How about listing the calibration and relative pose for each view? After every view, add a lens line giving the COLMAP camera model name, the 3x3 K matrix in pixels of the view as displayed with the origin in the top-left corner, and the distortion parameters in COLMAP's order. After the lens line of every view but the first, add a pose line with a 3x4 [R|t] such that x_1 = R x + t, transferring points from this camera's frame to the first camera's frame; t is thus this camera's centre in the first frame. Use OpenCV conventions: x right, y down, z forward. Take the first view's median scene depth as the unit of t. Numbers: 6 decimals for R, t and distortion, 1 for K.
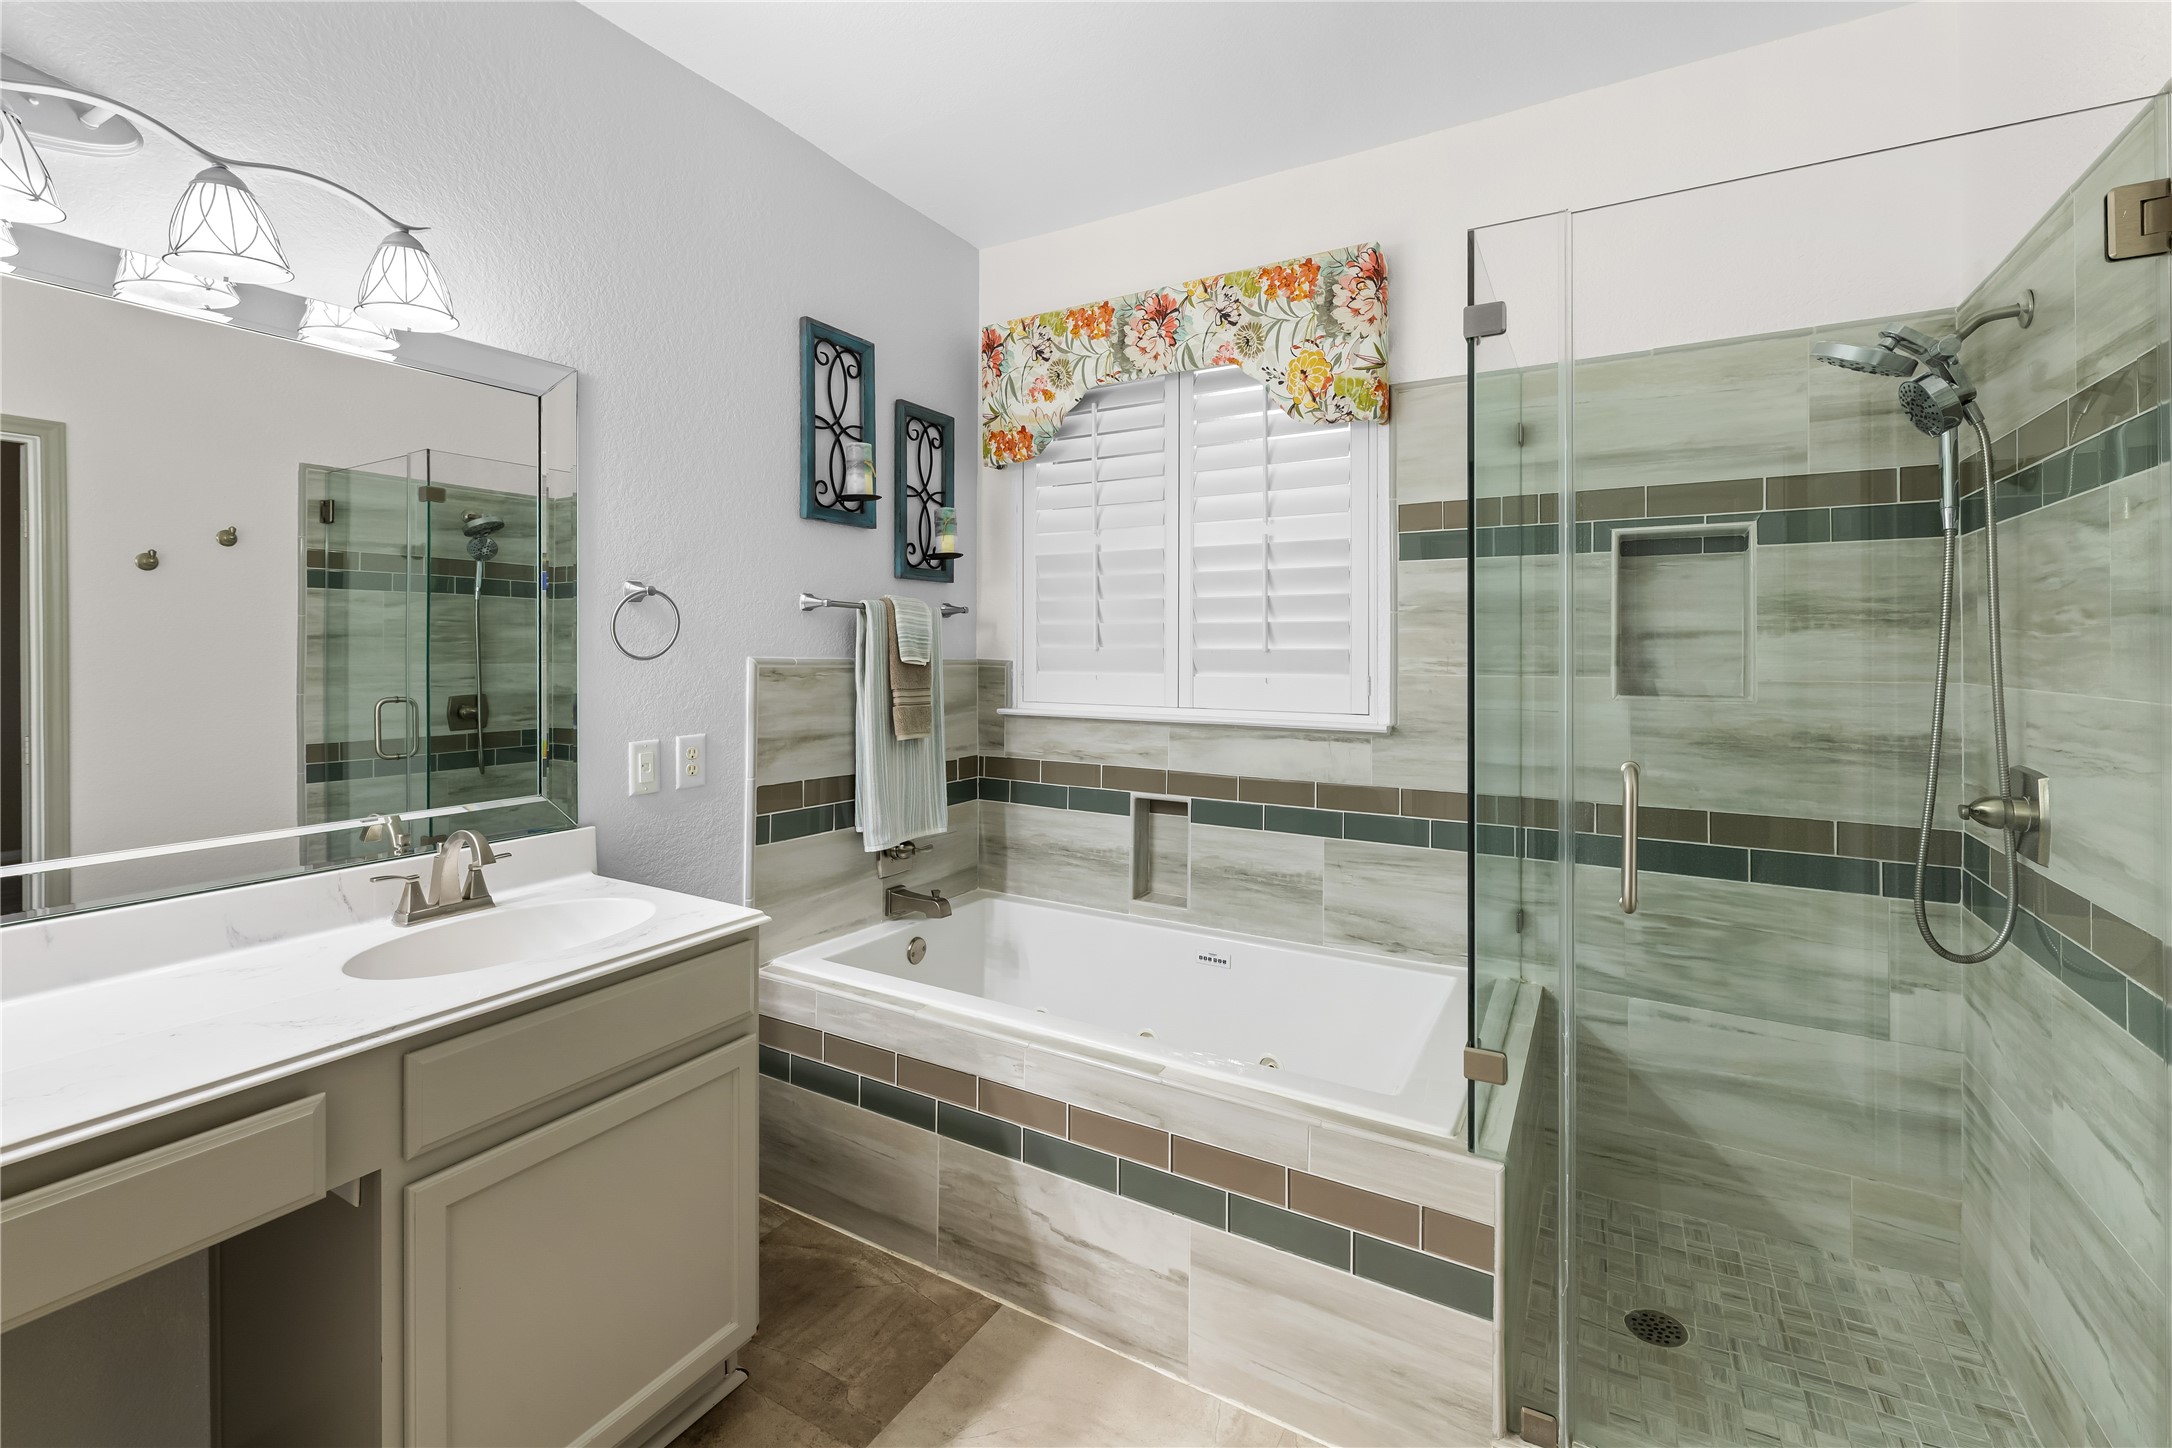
lens RADIAL K [[935.3, 0, 1097.6], [0, 935.3, 655.2], [0, 0, 1]] dist [-0.000650, 0.001711]
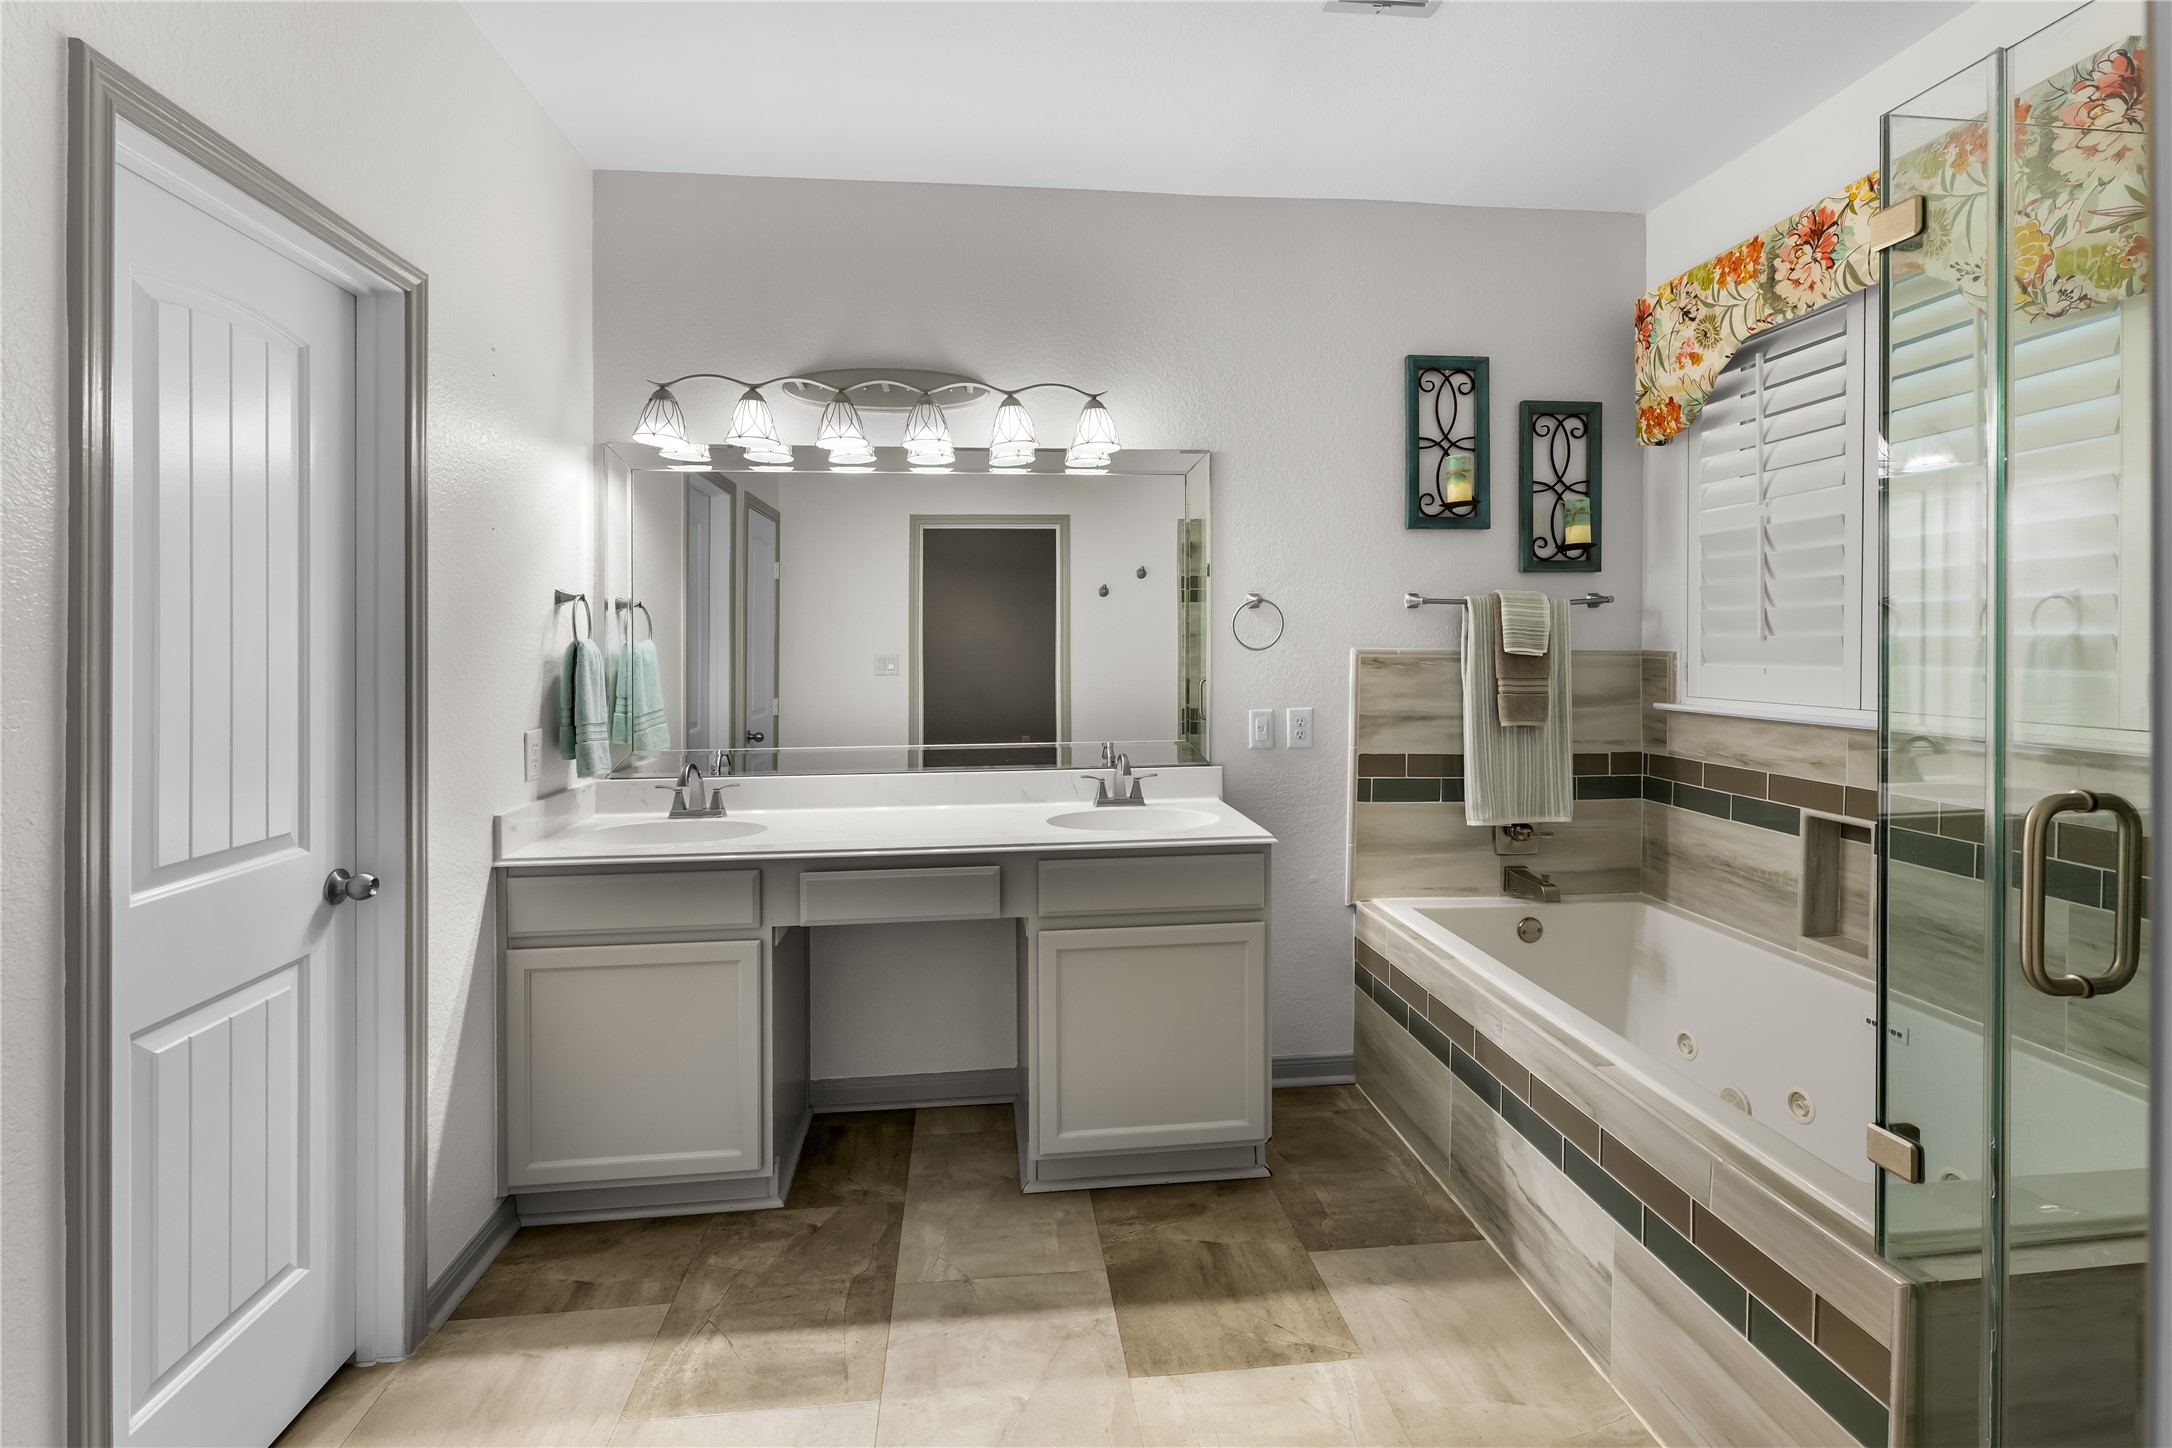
lens RADIAL K [[935.3, 0, 1078.2], [0, 935.3, 652.3], [0, 0, 1]] dist [-0.000650, 0.001711]
pose [[0.596363, 0.000310, -0.802715, 0.379529], [0.003296, 0.999991, 0.002835, 0.002425], [0.802708, -0.004336, 0.596356, -0.024164]]
